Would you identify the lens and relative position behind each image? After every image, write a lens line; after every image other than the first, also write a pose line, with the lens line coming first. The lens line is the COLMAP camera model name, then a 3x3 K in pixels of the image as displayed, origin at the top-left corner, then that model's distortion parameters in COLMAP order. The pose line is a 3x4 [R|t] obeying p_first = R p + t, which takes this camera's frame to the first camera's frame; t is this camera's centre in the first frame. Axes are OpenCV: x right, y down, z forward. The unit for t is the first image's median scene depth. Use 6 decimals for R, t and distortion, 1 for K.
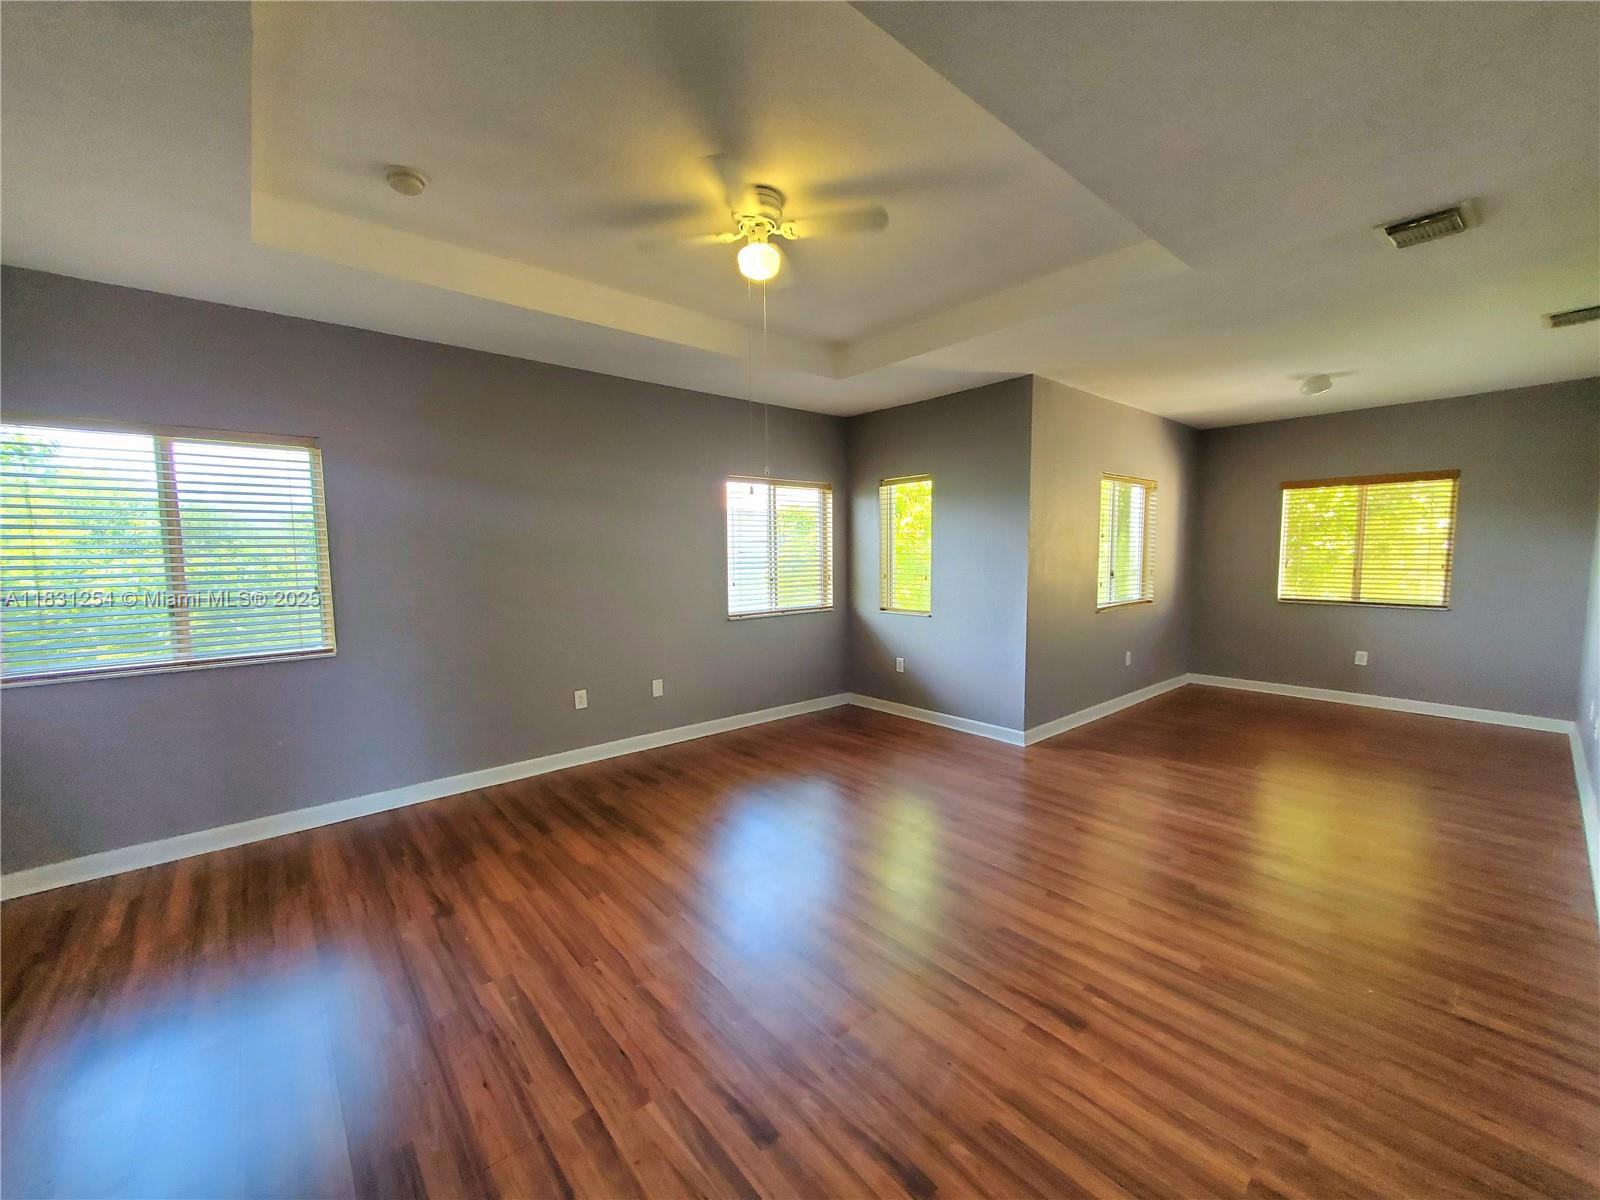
lens RADIAL K [[630.7, 0, 795.5], [0, 630.7, 604.4], [0, 0, 1]] dist [0.003795, -0.000317]
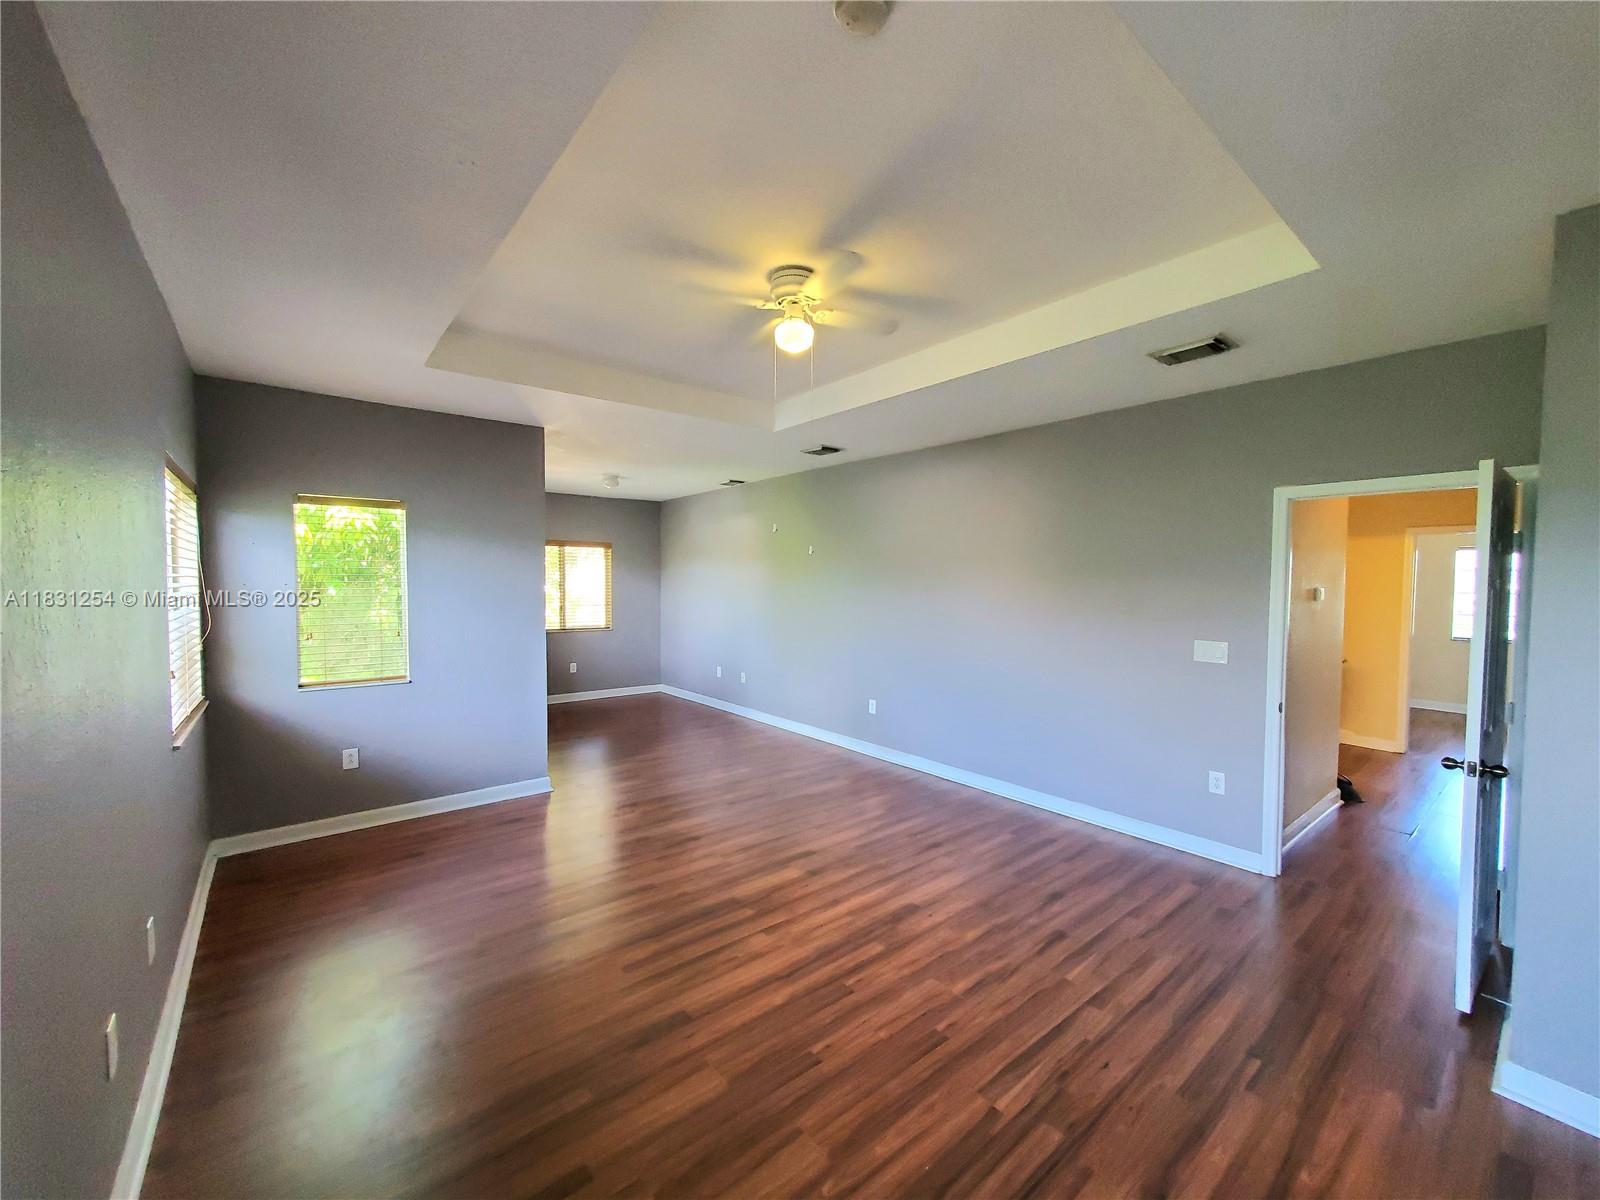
lens RADIAL K [[630.7, 0, 794.8], [0, 630.7, 601.5], [0, 0, 1]] dist [0.003795, -0.000317]
pose [[0.031342, -0.023309, 0.999237, -1.382644], [0.079900, 0.996587, 0.020741, -0.146421], [-0.996310, 0.079189, 0.033097, 1.219053]]
